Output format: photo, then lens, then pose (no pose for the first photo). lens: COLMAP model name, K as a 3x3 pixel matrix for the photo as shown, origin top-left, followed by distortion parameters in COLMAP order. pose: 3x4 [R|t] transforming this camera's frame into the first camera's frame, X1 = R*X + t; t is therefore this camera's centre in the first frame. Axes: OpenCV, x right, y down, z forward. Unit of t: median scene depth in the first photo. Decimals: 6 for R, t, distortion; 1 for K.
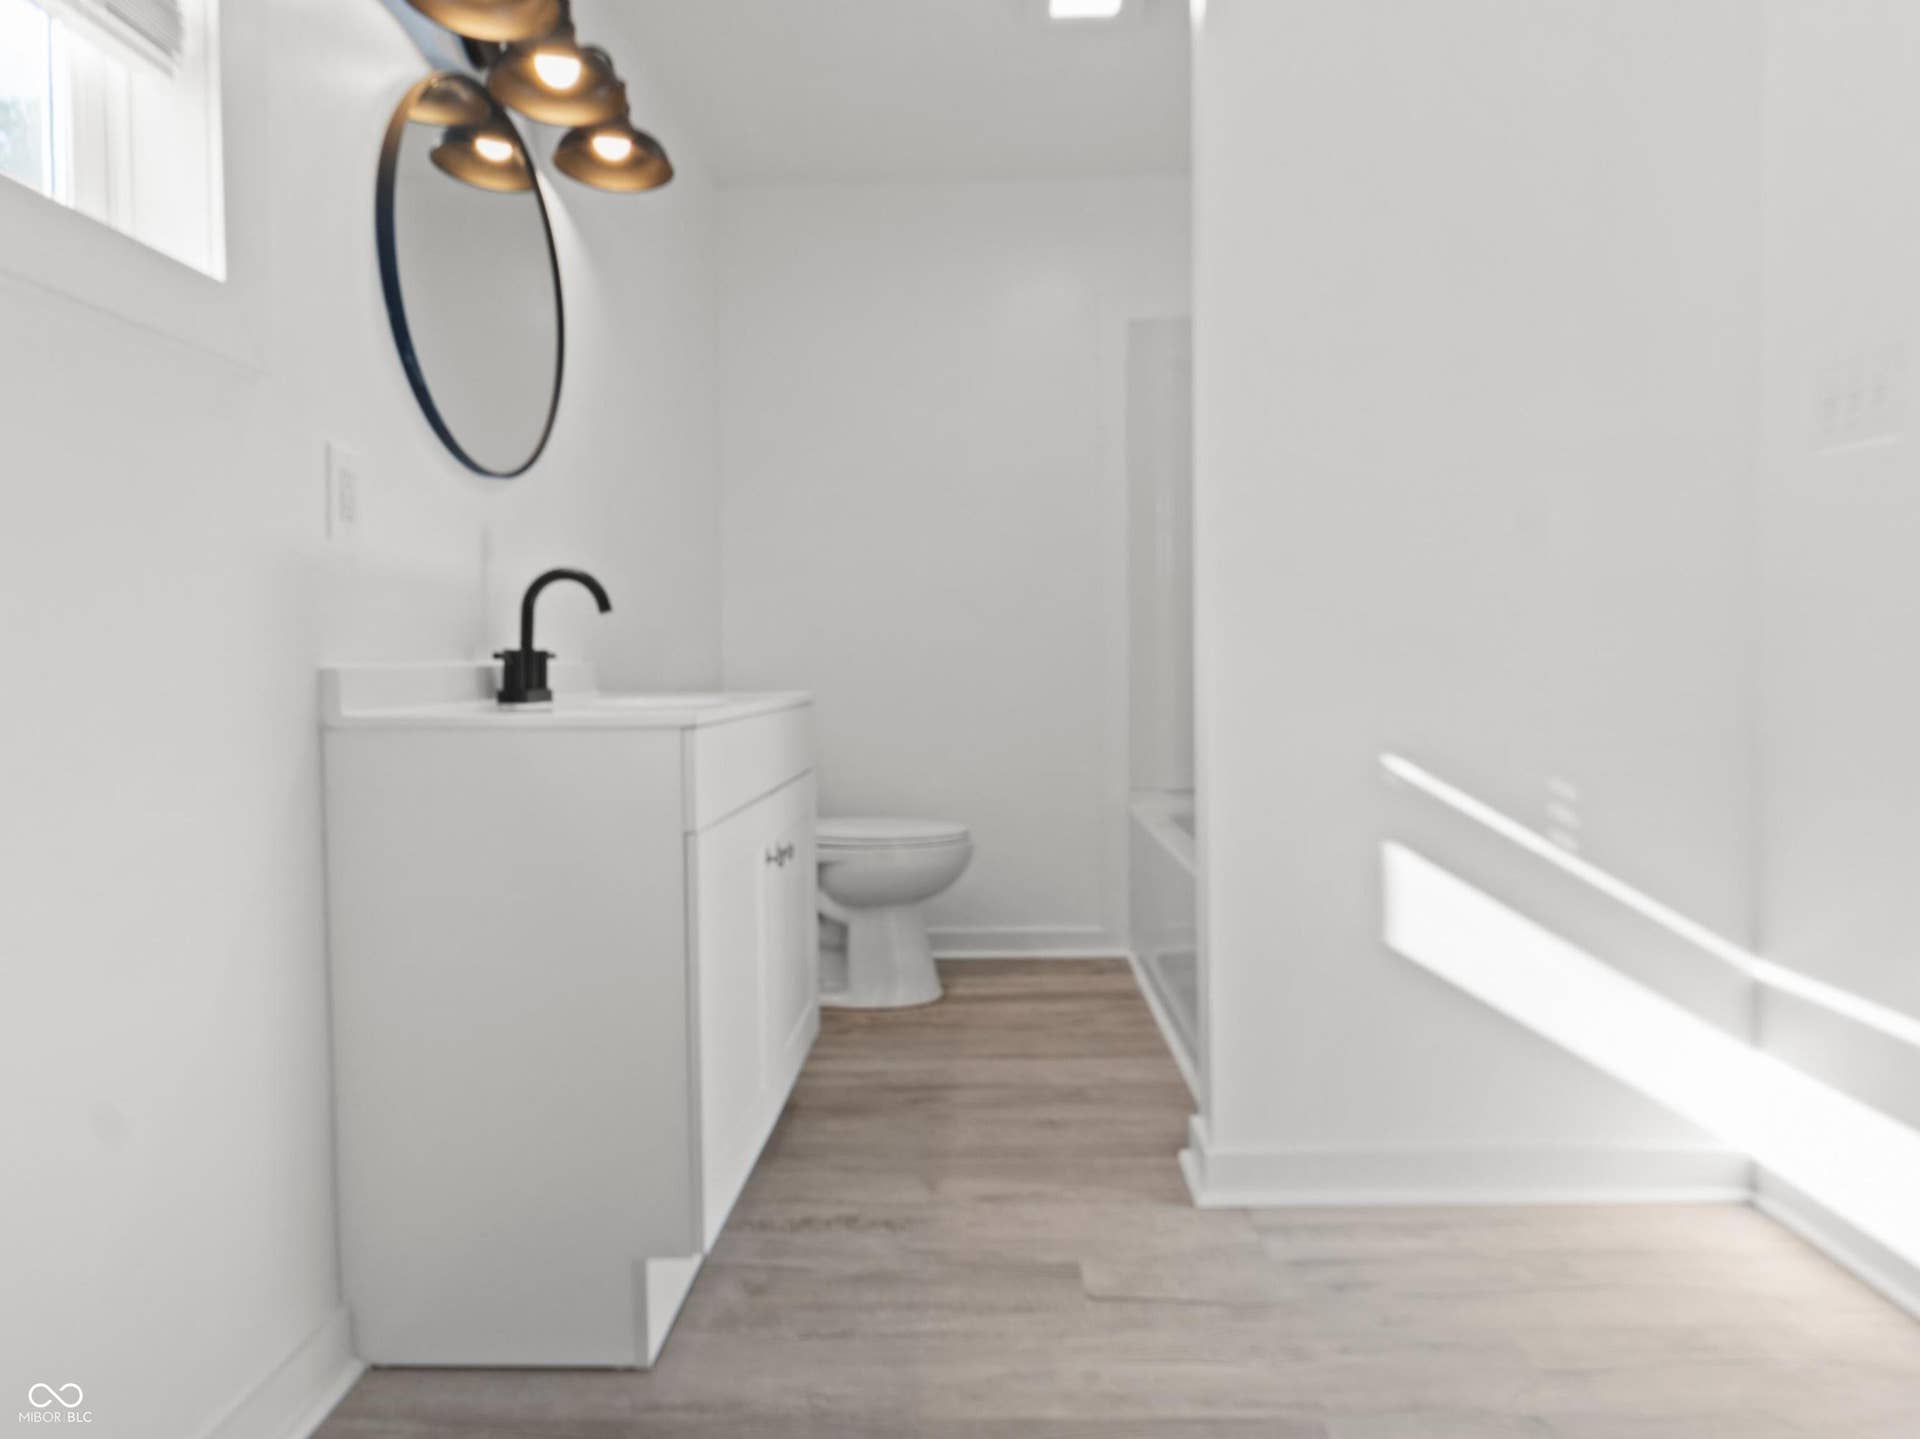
lens RADIAL K [[1198.9, 0, 969.4], [0, 1198.9, 709.6], [0, 0, 1]] dist [0.008935, 0.000024]
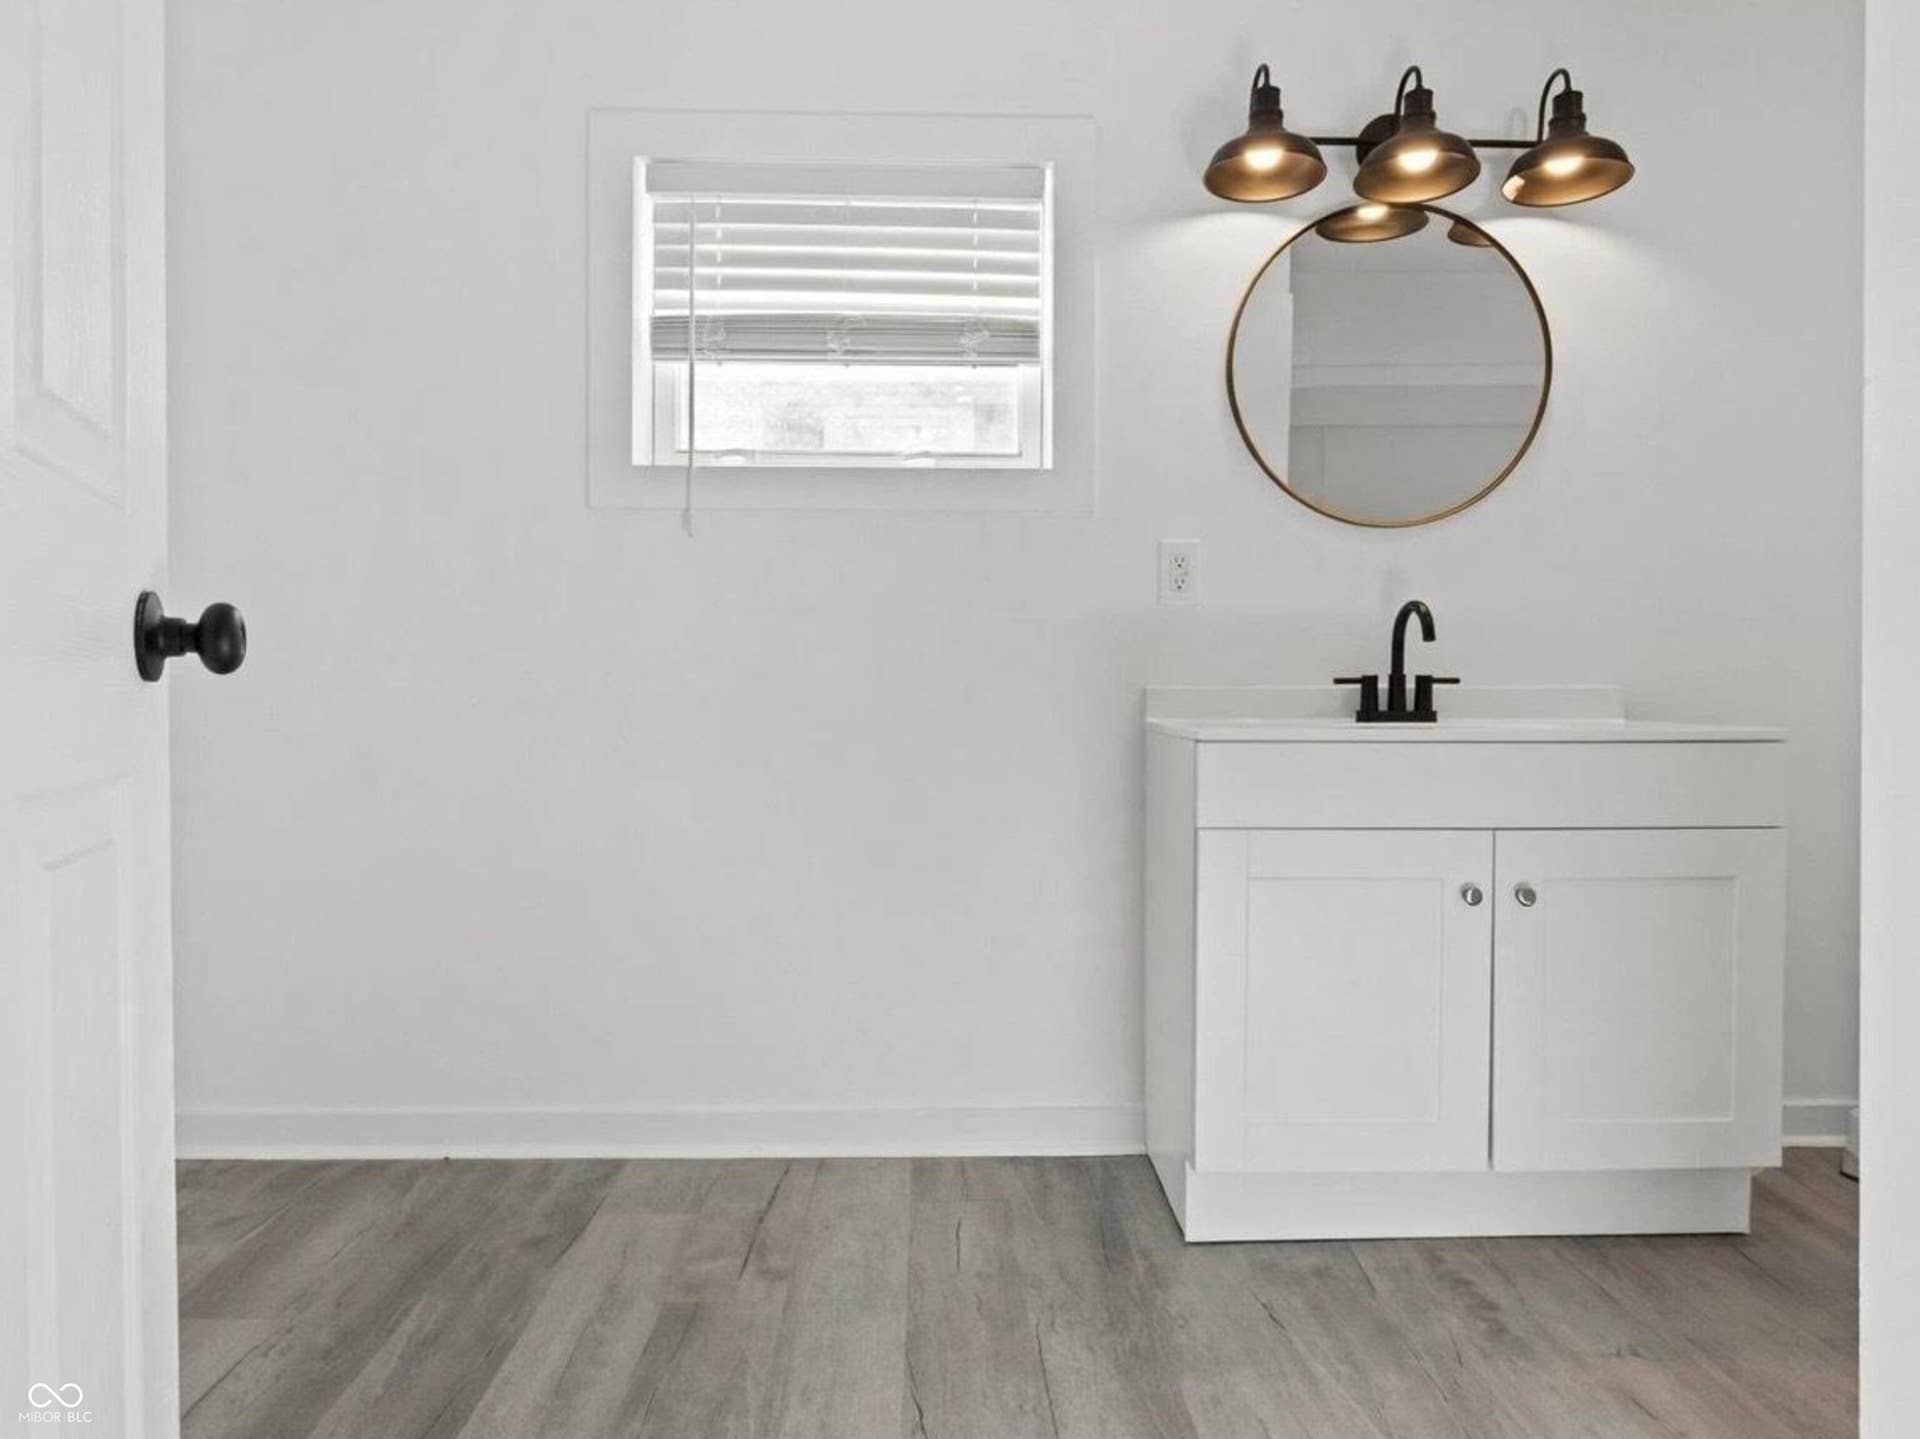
lens RADIAL K [[1198.9, 0, 969.4], [0, 1198.9, 709.6], [0, 0, 1]] dist [0.008935, 0.000024]
pose [[0.054684, 0.030482, -0.998038, 0.802749], [-0.049740, 0.998376, 0.027767, -0.031713], [0.997264, 0.048124, 0.056112, 0.558661]]
